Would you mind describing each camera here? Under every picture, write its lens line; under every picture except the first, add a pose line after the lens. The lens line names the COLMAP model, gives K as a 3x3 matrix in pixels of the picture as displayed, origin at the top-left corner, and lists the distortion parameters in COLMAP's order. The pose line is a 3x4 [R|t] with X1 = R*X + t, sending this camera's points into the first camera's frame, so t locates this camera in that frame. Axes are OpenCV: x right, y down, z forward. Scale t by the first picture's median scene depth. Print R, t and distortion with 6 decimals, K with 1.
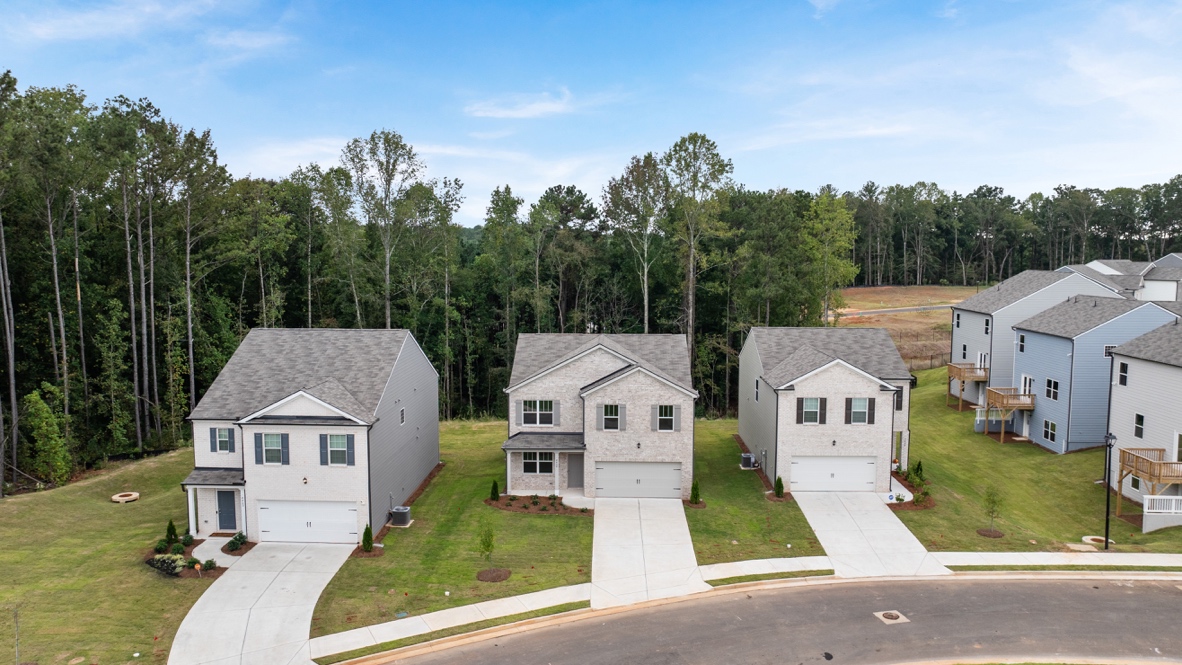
lens RADIAL K [[834.2, 0, 591.0], [0, 834.2, 332.5], [0, 0, 1]] dist [-0.012449, -0.009492]
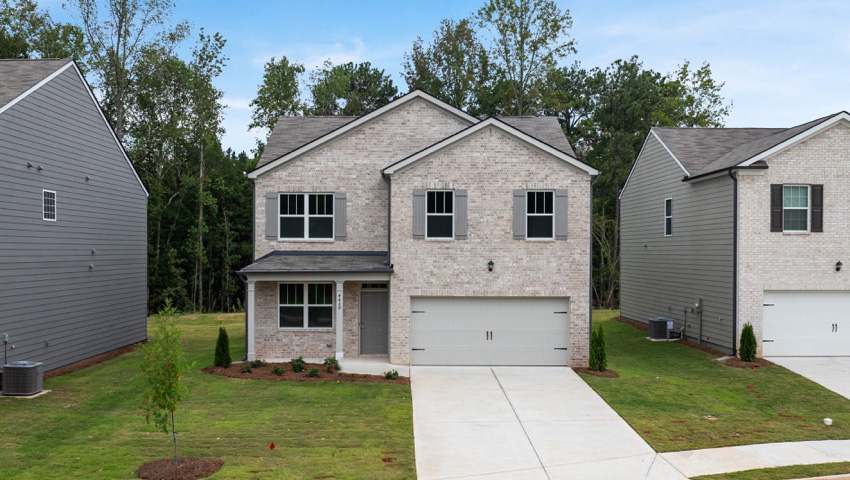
lens RADIAL K [[832.6, 0, 404.3], [0, 832.6, 257.2], [0, 0, 1]] dist [0.003418, -0.083486]
pose [[0.999681, 0.001531, 0.025199, -0.012569], [0.000829, 0.995631, -0.093375, 0.178479], [-0.025232, 0.093366, 0.995312, 0.456855]]
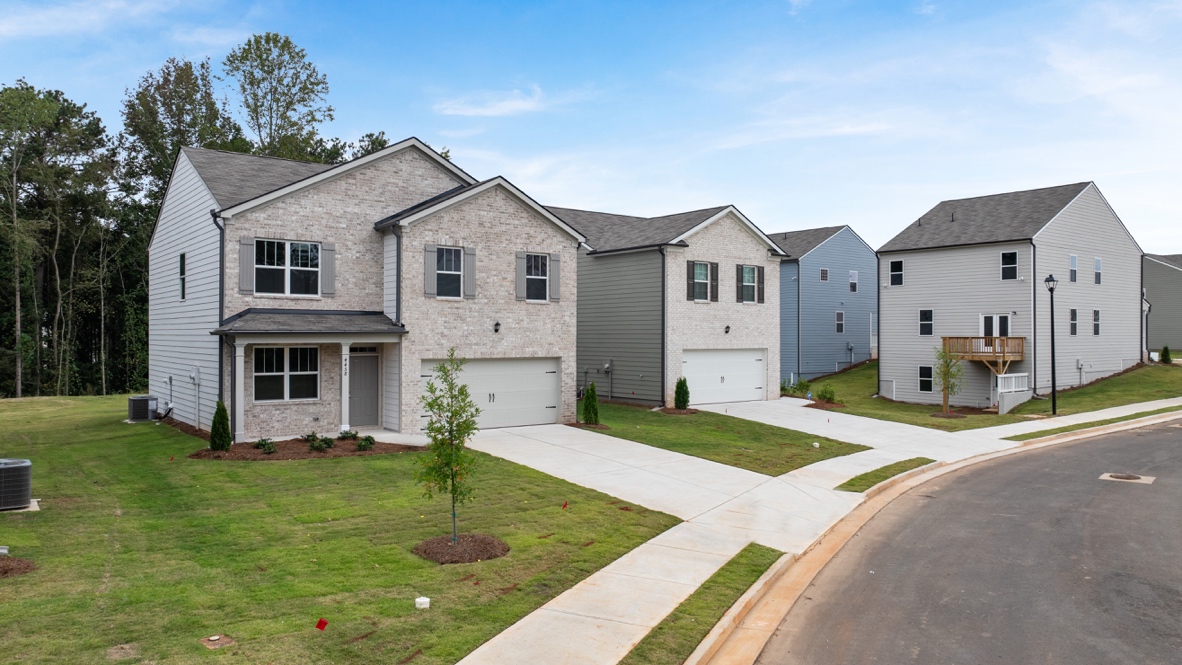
lens RADIAL K [[834.2, 0, 591.0], [0, 834.2, 332.5], [0, 0, 1]] dist [-0.012449, -0.009492]
pose [[0.770623, 0.003800, 0.637280, -0.236039], [0.061359, 0.994894, -0.080129, 0.183935], [-0.634331, 0.100852, 0.766455, 0.544465]]
